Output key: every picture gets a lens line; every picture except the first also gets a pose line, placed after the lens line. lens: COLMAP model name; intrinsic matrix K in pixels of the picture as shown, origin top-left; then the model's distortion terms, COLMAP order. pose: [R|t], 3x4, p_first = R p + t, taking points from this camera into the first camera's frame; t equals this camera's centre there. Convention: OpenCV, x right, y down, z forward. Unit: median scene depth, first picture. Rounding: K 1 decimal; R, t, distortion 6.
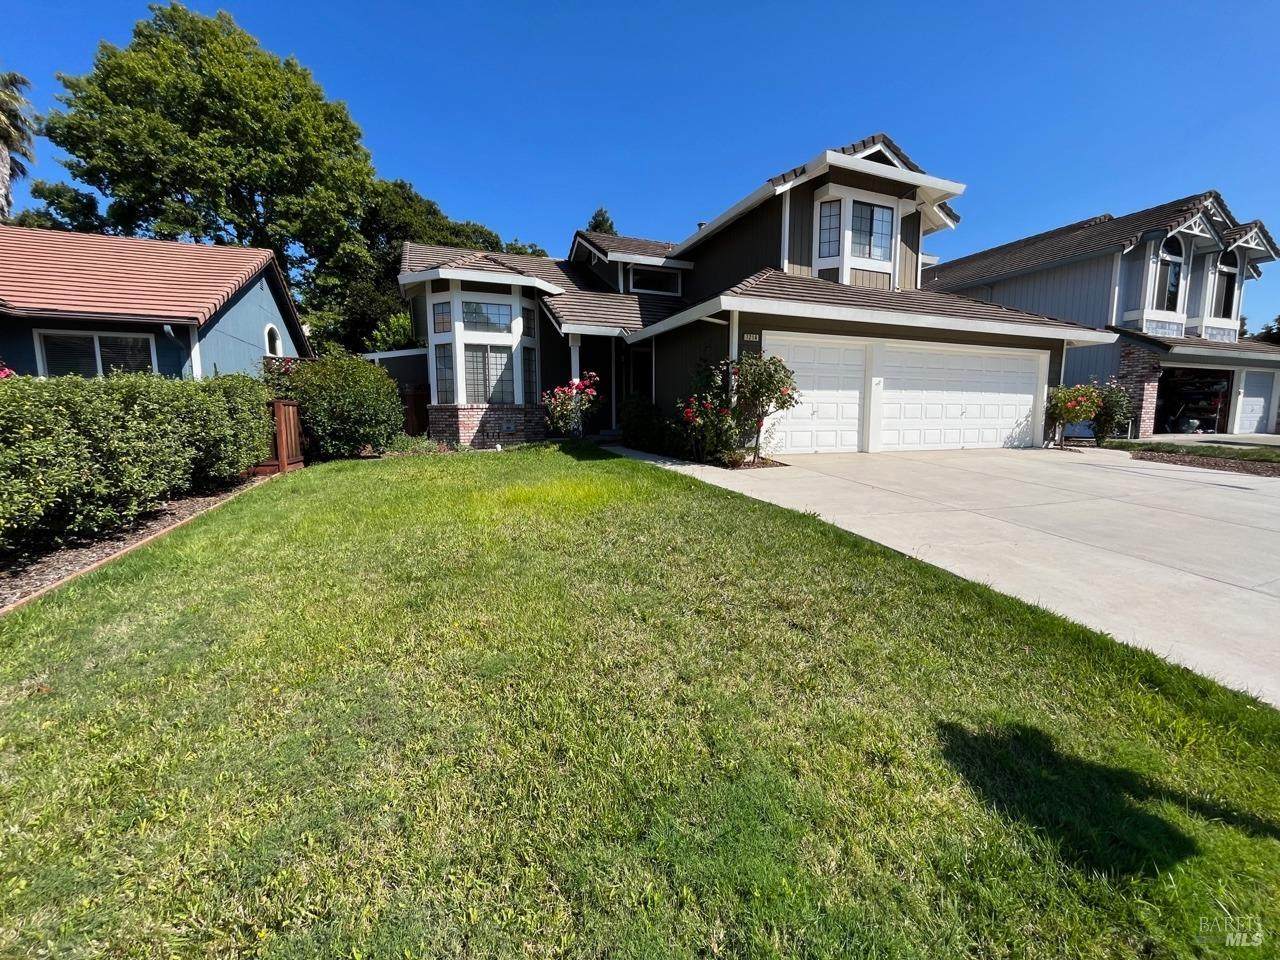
lens RADIAL K [[522.3, 0, 640.9], [0, 522.3, 483.1], [0, 0, 1]] dist [-0.002579, -0.000604]
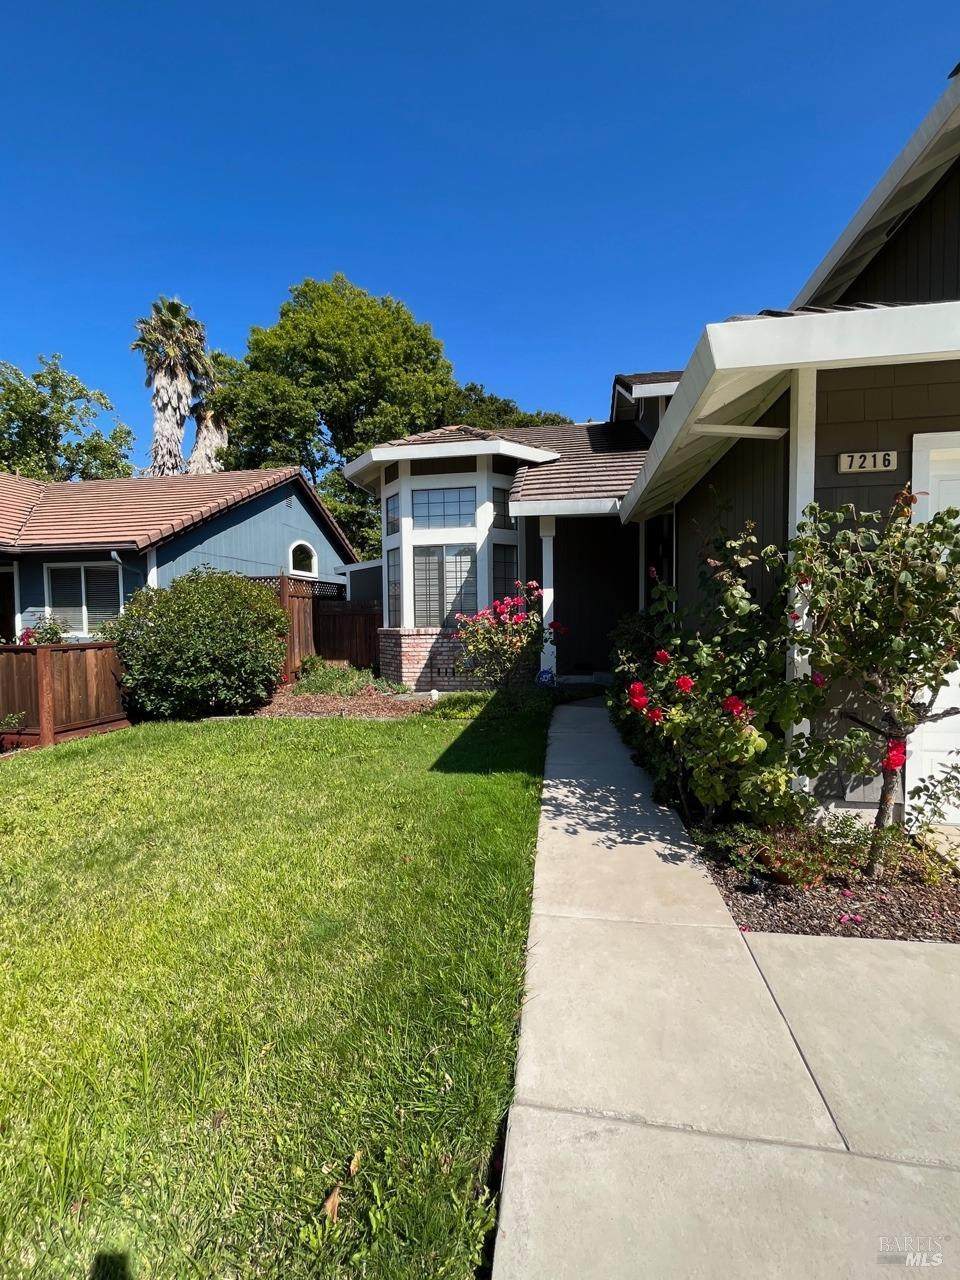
lens RADIAL K [[522.3, 0, 482.2], [0, 522.3, 637.0], [0, 0, 1]] dist [-0.002579, -0.000604]
pose [[0.854133, 0.014298, -0.519858, 0.156735], [-0.056696, 0.996224, -0.065751, -0.122523], [0.516955, 0.085634, 0.851718, 0.546477]]
